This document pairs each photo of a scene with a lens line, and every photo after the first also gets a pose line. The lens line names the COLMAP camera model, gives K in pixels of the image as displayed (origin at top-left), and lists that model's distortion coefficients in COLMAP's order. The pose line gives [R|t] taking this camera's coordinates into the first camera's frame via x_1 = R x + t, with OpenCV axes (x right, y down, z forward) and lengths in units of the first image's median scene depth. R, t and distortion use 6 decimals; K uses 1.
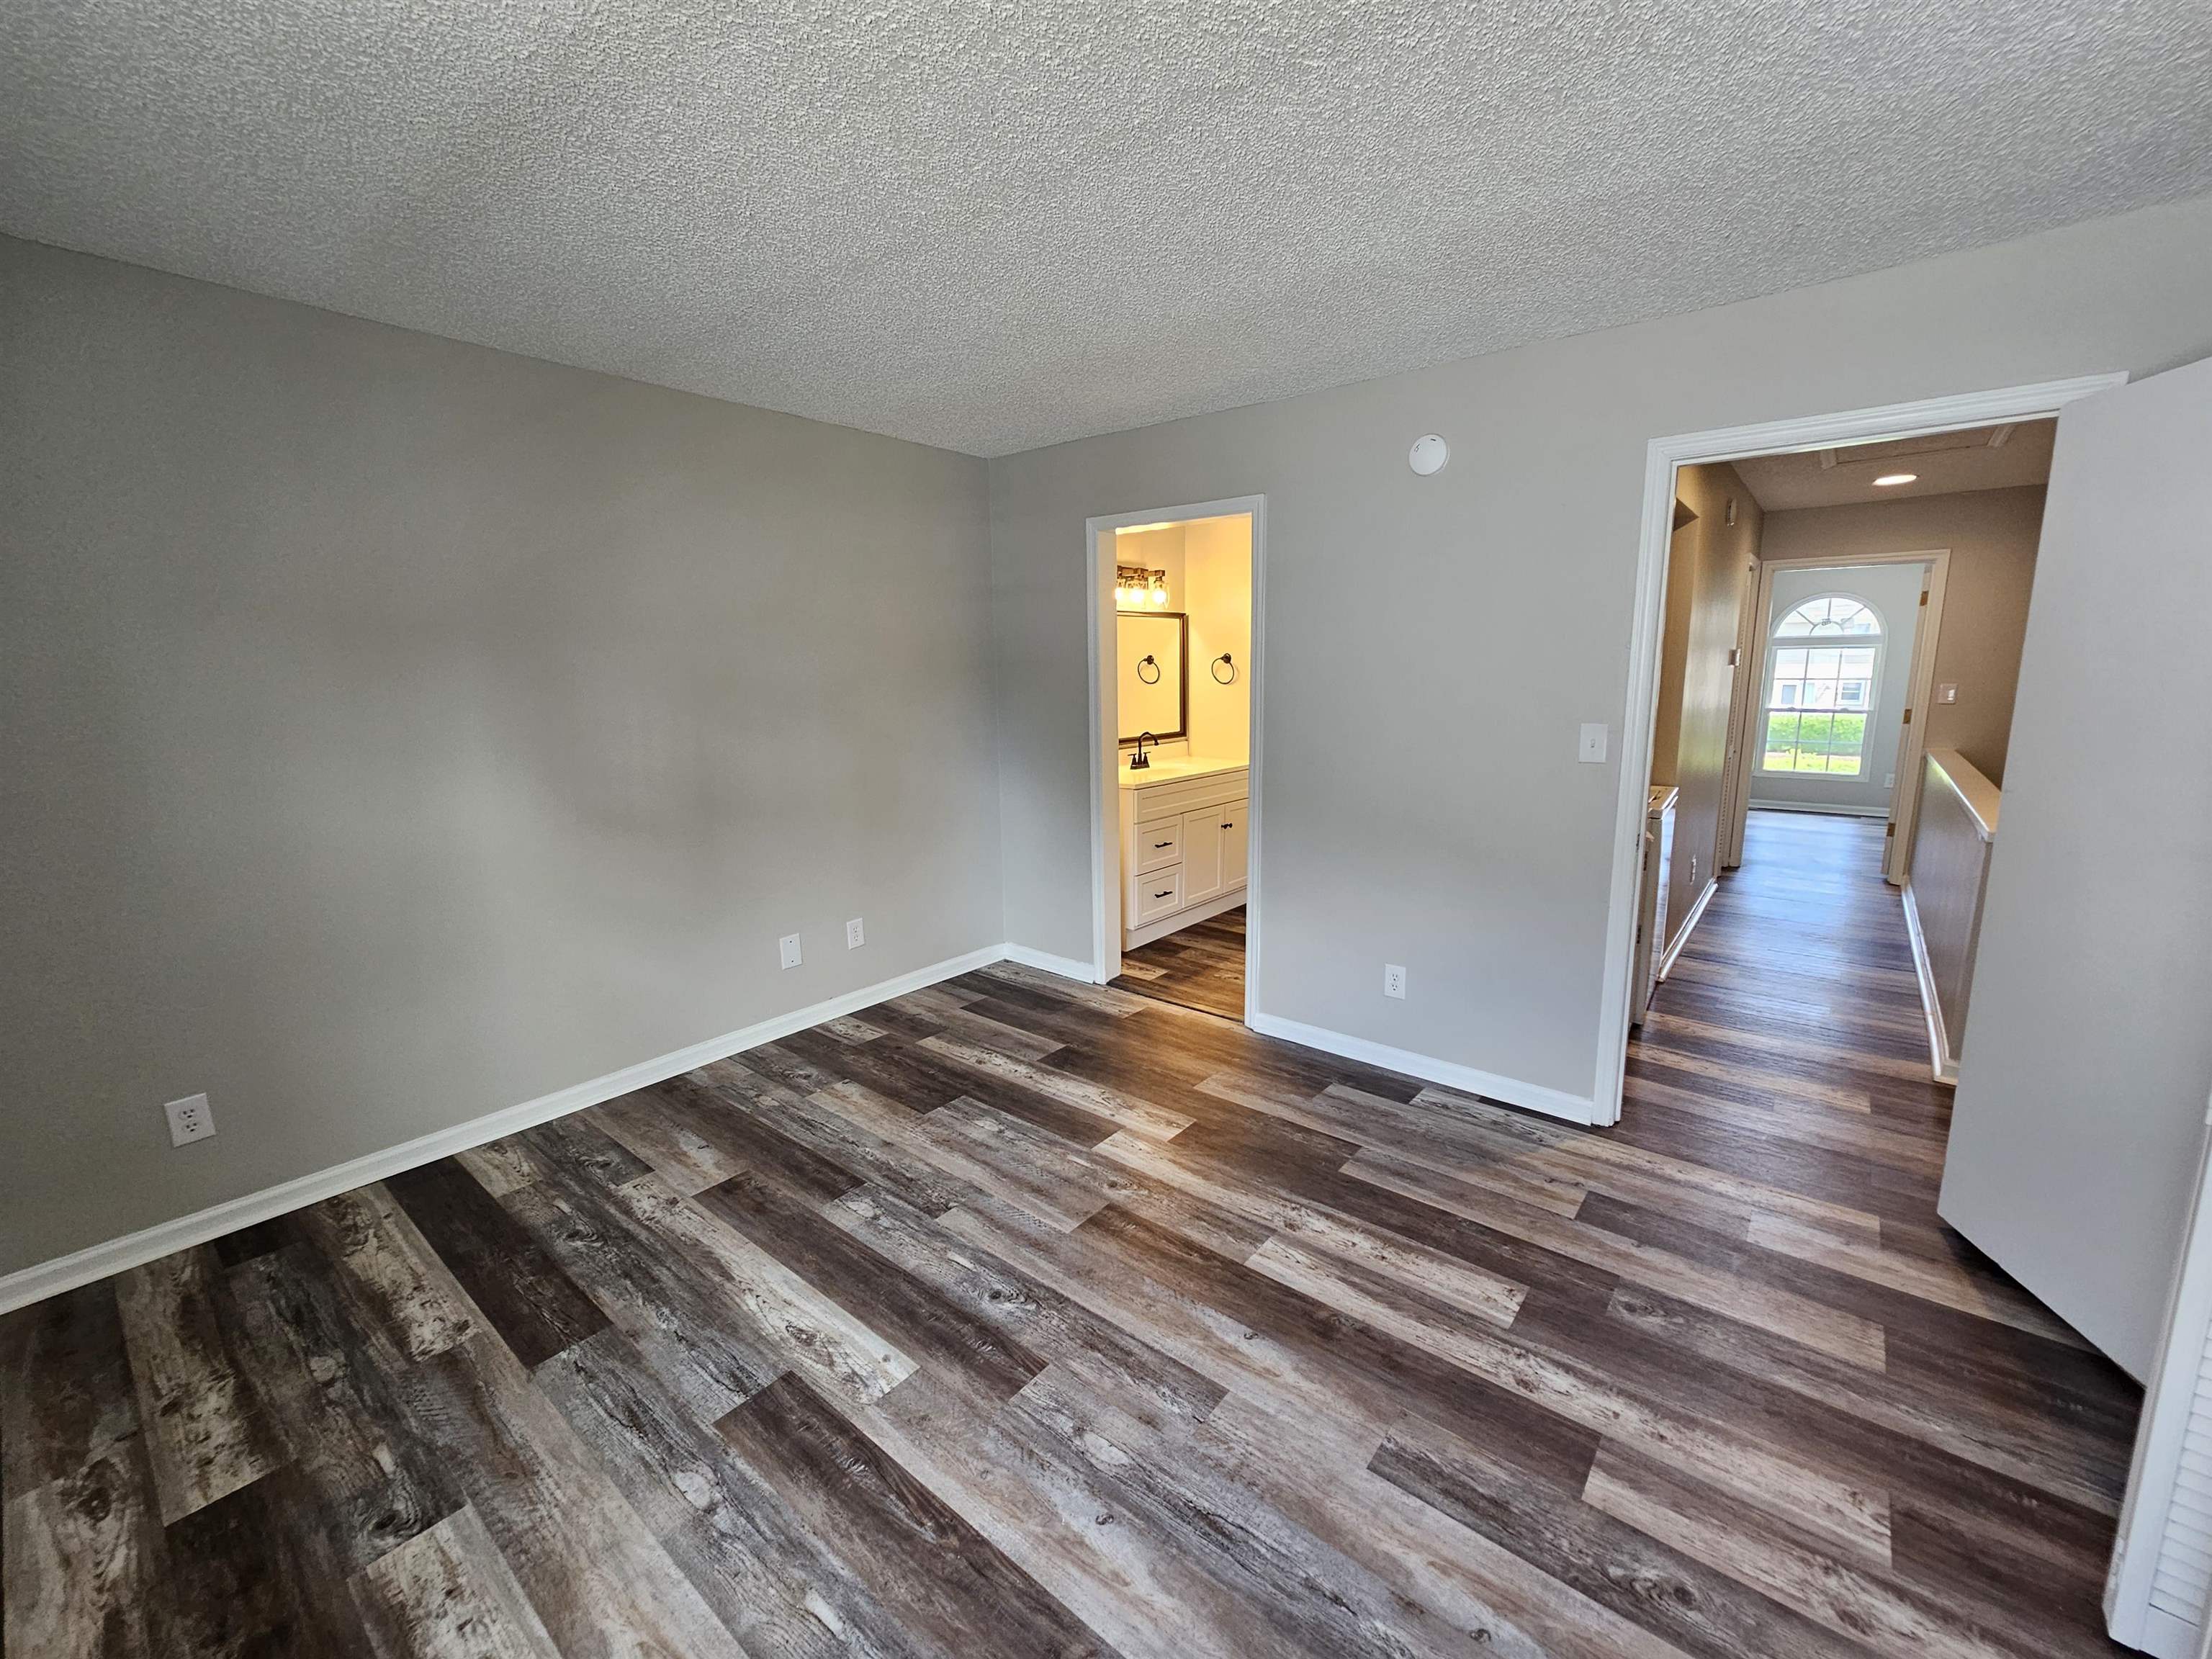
lens RADIAL K [[903.2, 0, 1116.5], [0, 903.2, 818.3], [0, 0, 1]] dist [0.000635, 0.000687]
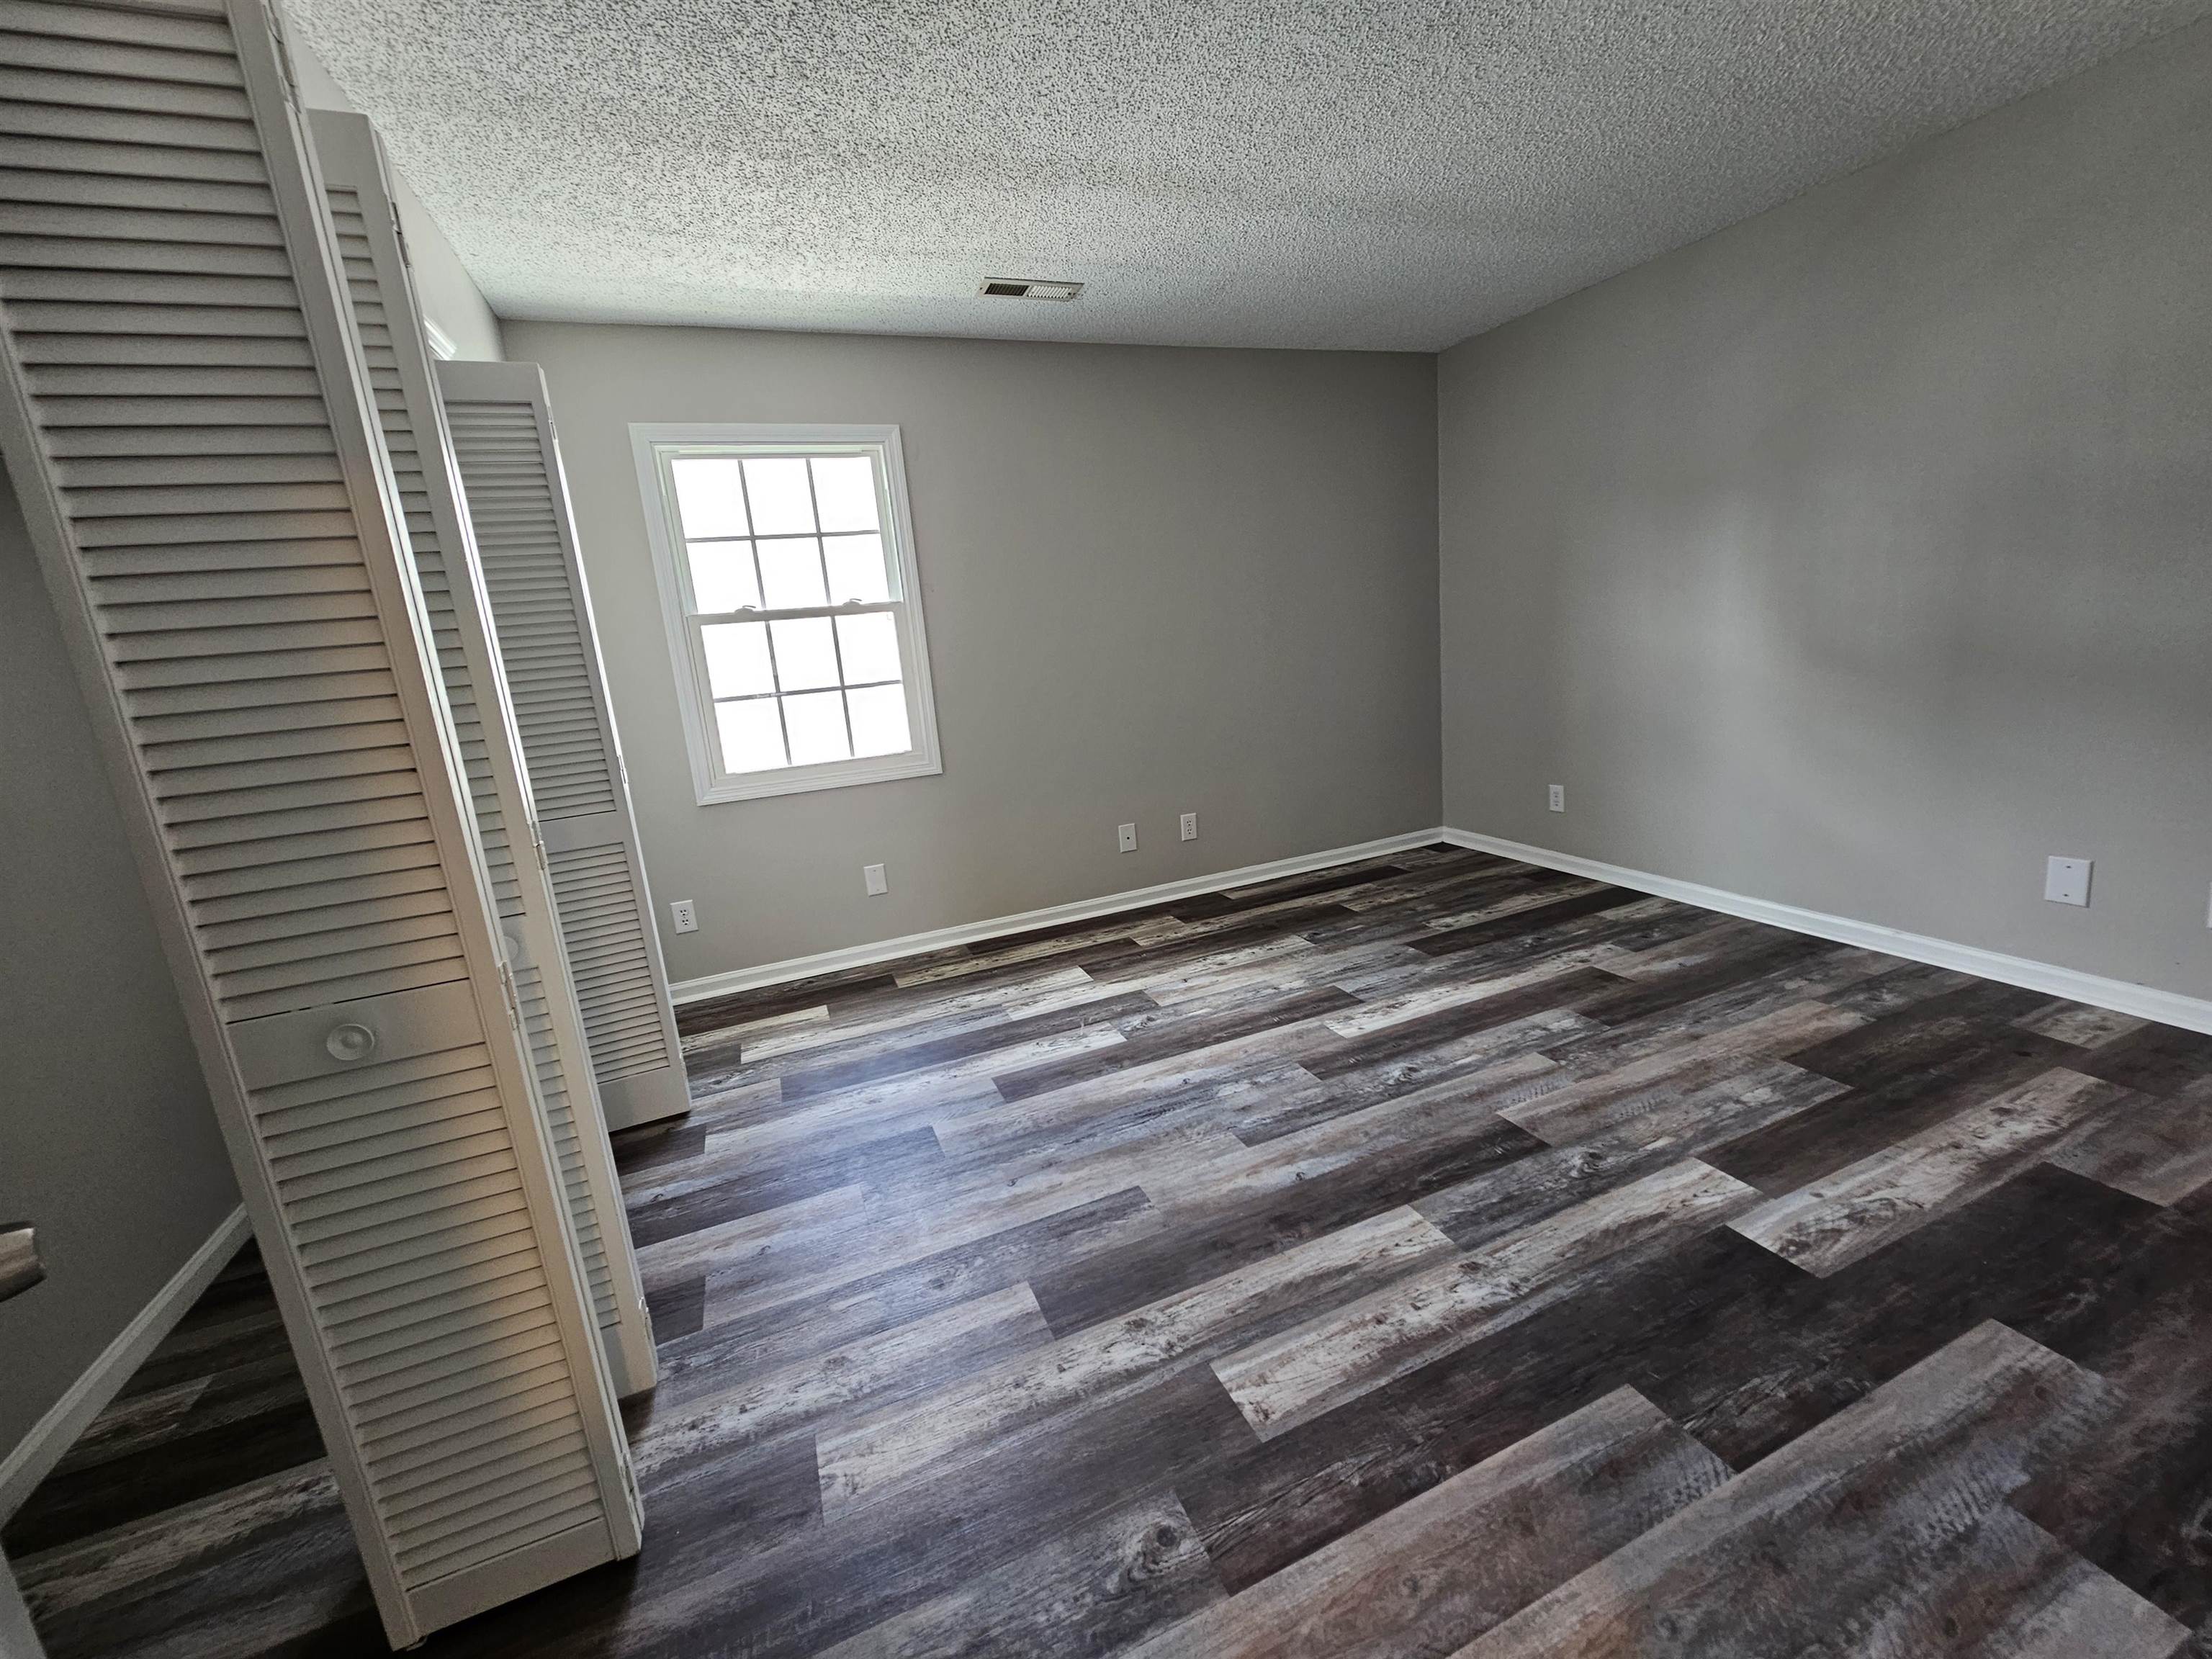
lens RADIAL K [[903.2, 0, 1116.5], [0, 903.2, 818.3], [0, 0, 1]] dist [0.000635, 0.000687]
pose [[-0.474164, 0.229411, -0.850023, 0.910647], [-0.059205, 0.954963, 0.290759, -0.093587], [0.878444, 0.188193, -0.439226, 1.050674]]
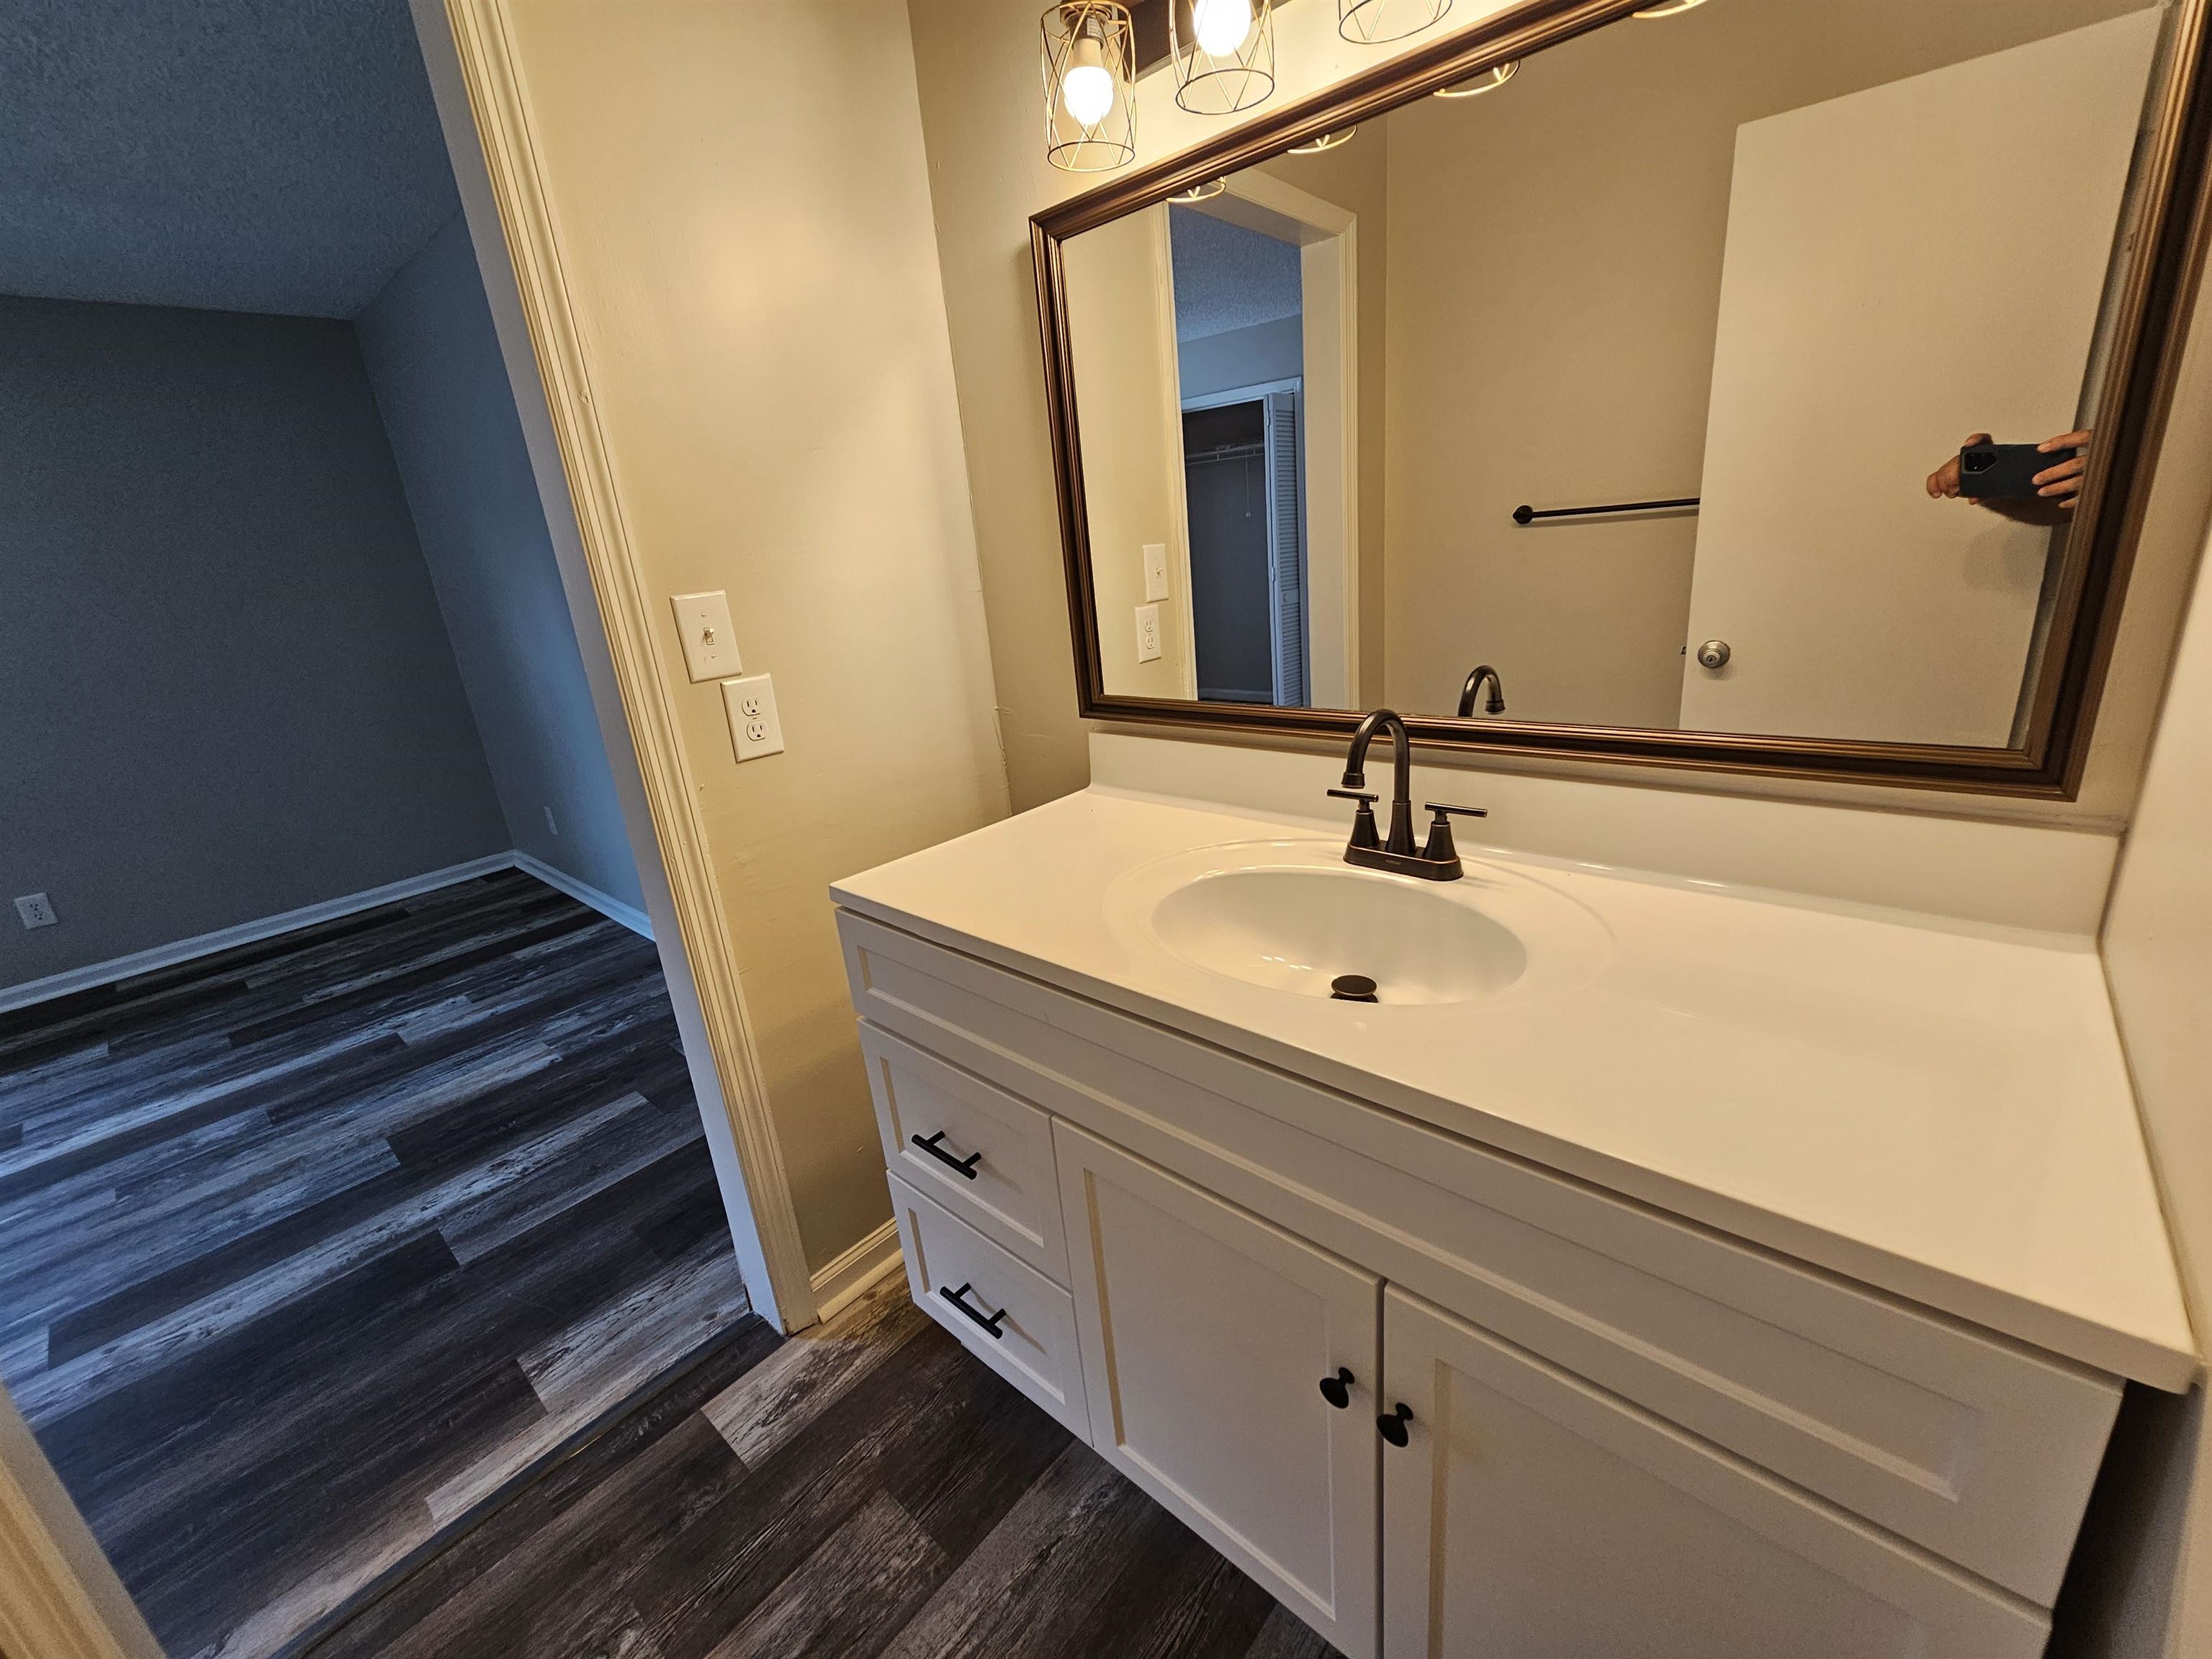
lens RADIAL K [[903.2, 0, 1116.5], [0, 903.2, 818.3], [0, 0, 1]] dist [0.000635, 0.000687]
pose [[-0.043045, 0.312419, -0.948969, 0.535767], [-0.082836, 0.945462, 0.315022, -0.295779], [0.995633, 0.092169, -0.014818, 2.119840]]
